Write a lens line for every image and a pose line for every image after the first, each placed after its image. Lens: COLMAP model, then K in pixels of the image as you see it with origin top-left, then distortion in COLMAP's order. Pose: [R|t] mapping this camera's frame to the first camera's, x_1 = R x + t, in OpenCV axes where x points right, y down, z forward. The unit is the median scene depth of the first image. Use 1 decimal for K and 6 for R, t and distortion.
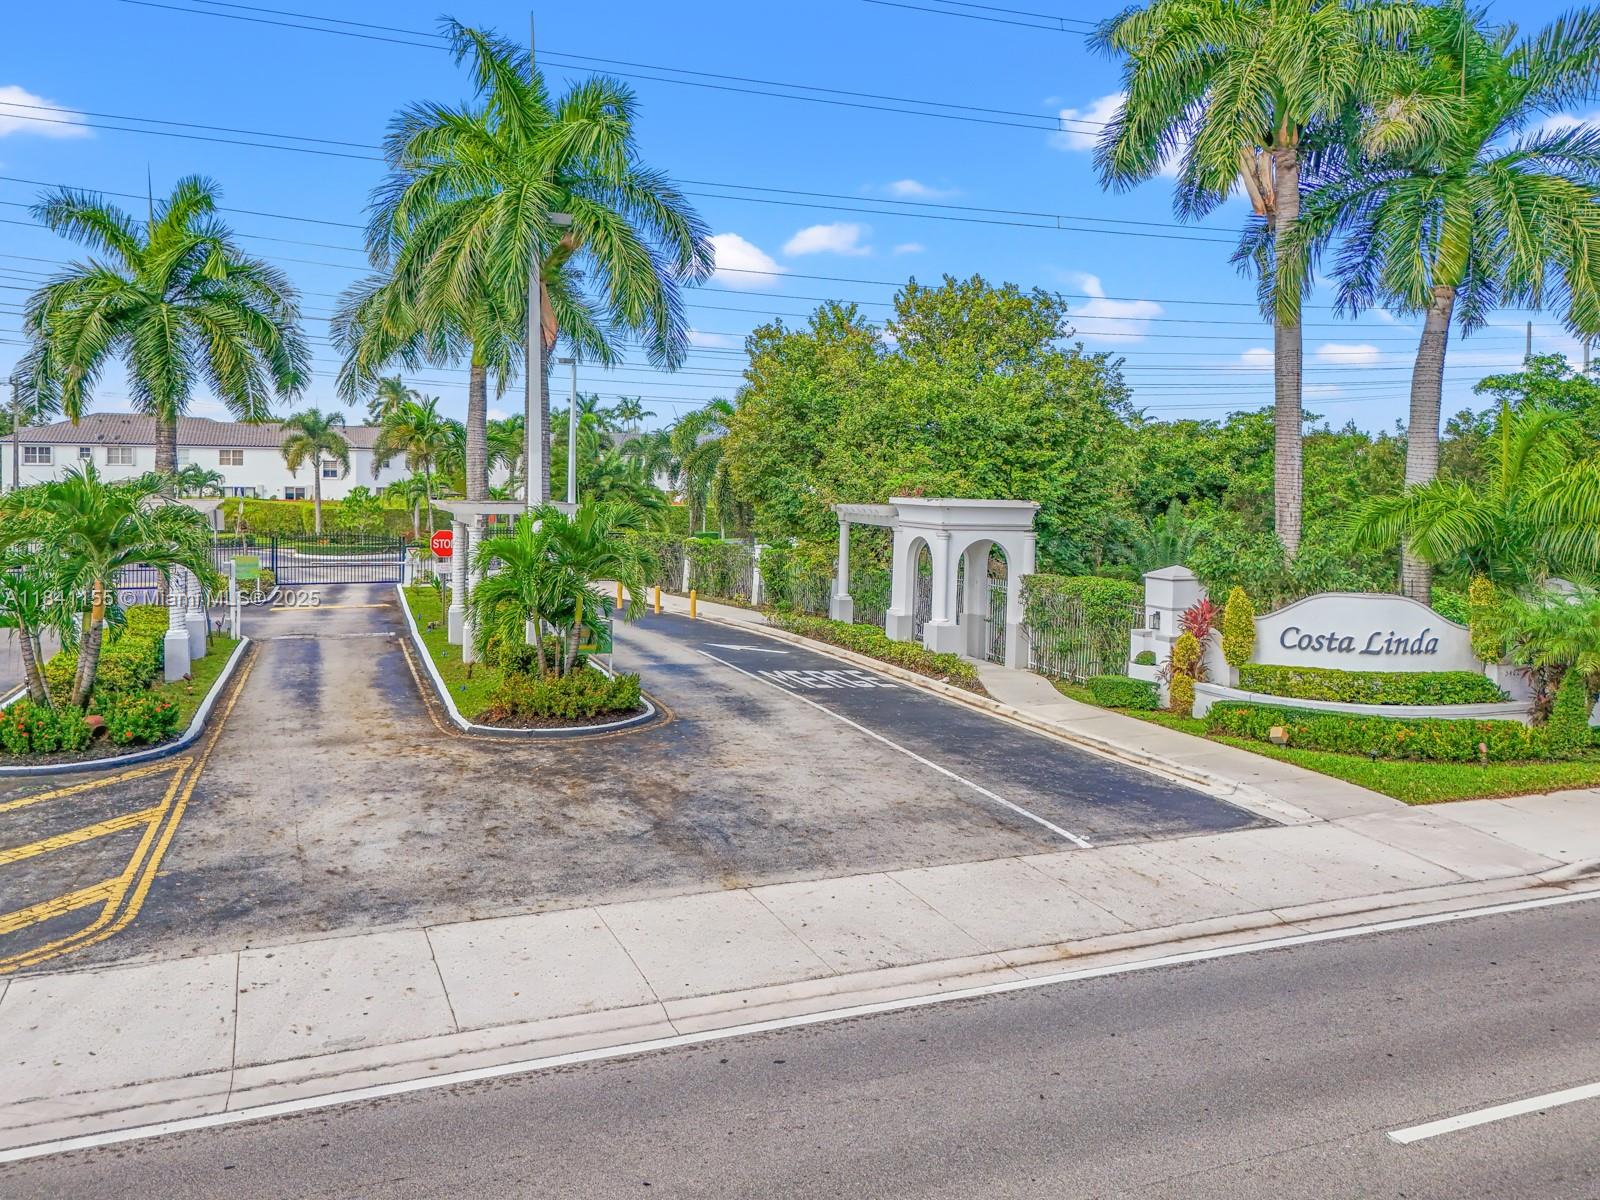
lens RADIAL K [[1194.3, 0, 818.4], [0, 1194.3, 515.6], [0, 0, 1]] dist [0.077221, -0.057990]
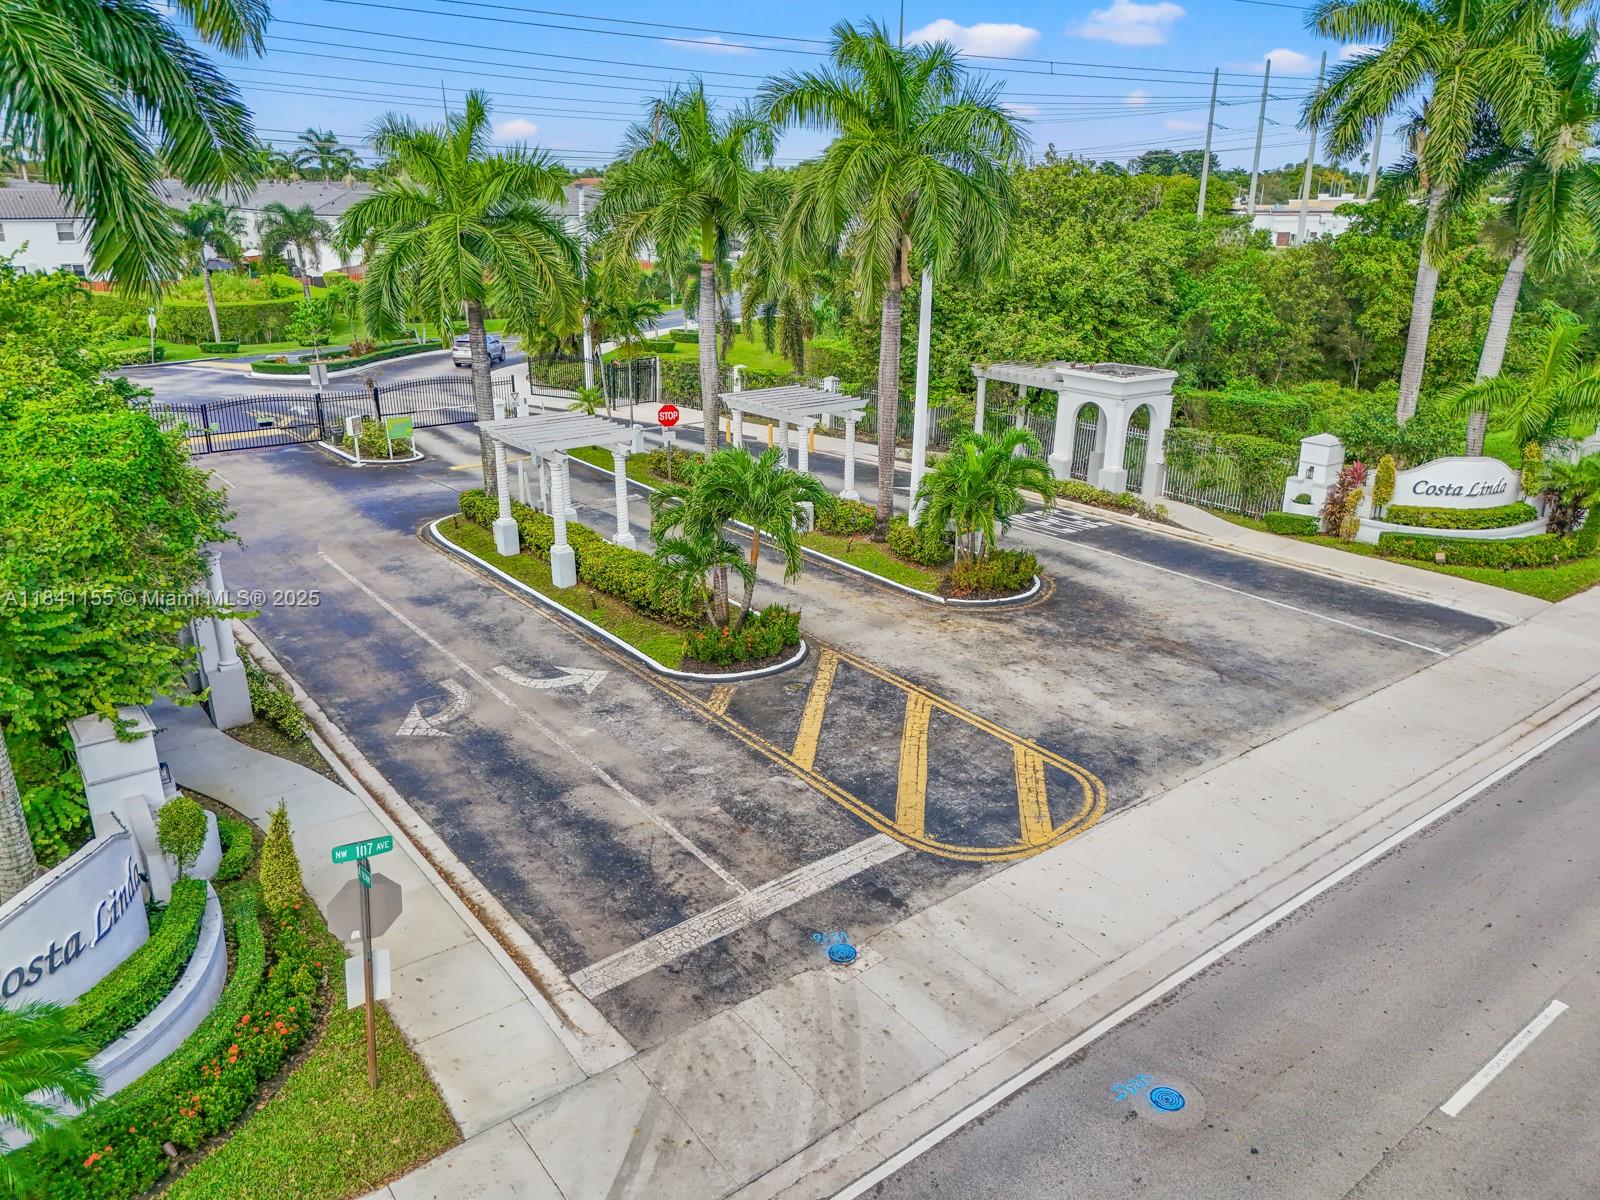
lens RADIAL K [[1194.3, 0, 815.3], [0, 1194.3, 585.3], [0, 0, 1]] dist [0.077221, -0.057990]
pose [[0.953399, -0.094441, 0.286550, -0.804093], [0.006368, 0.955835, 0.293836, -0.240122], [-0.301645, -0.278318, 0.911893, -0.198635]]
